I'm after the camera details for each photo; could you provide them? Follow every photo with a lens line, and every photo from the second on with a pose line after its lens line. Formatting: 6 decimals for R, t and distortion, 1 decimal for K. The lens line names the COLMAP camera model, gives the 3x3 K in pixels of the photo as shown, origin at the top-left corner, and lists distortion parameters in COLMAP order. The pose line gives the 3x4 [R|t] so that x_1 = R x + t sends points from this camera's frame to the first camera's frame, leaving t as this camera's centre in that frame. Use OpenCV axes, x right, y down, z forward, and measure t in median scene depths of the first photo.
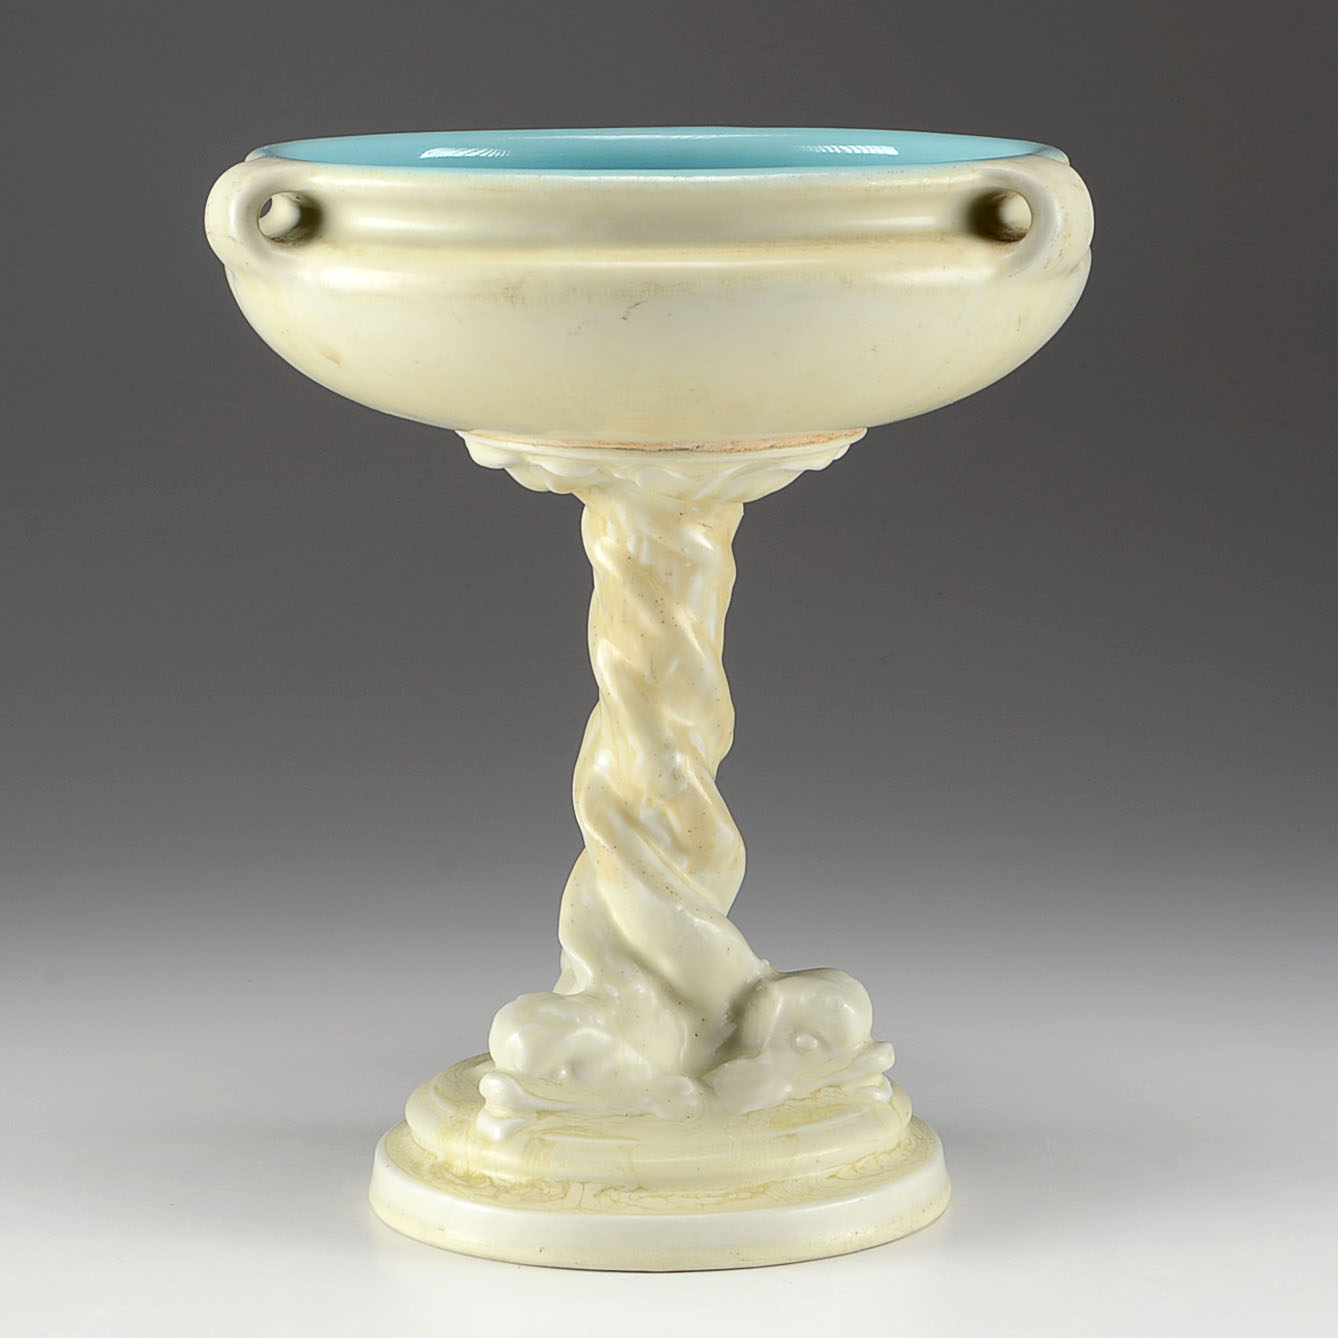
lens RADIAL K [[4237.6, 0, 669.0], [0, 4237.6, 669.0], [0, 0, 1]] dist [0.053340, -1.126838]
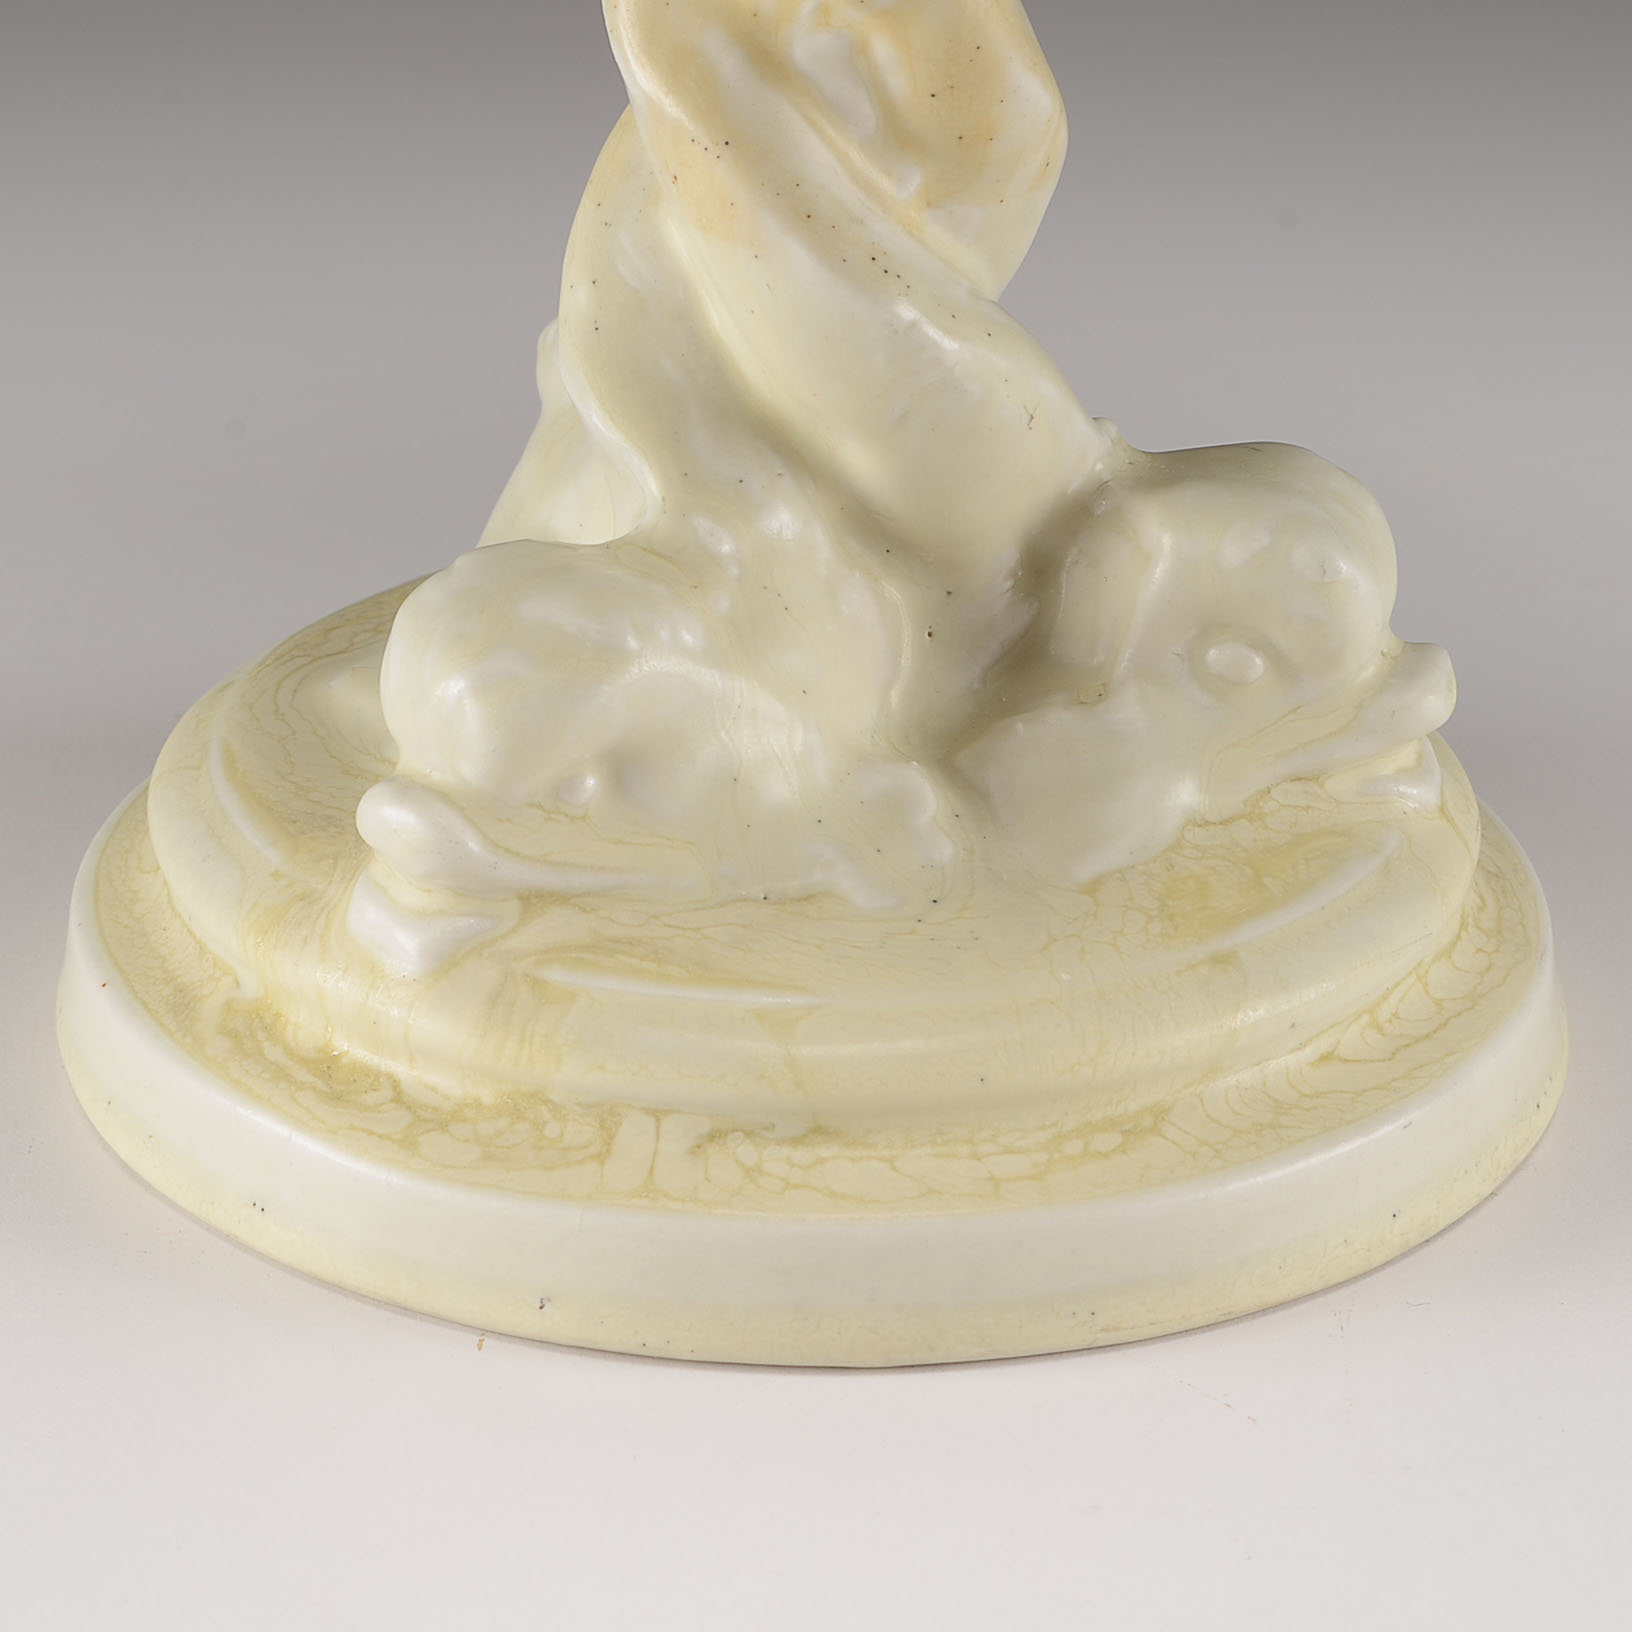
lens RADIAL K [[5168.7, 0, 816.0], [0, 5168.7, 816.0], [0, 0, 1]] dist [0.053340, -1.126838]
pose [[0.997368, -0.008110, 0.072044, -0.037183], [-0.010756, 0.966175, 0.257661, -0.015335], [-0.071697, -0.257758, 0.963546, 0.569947]]
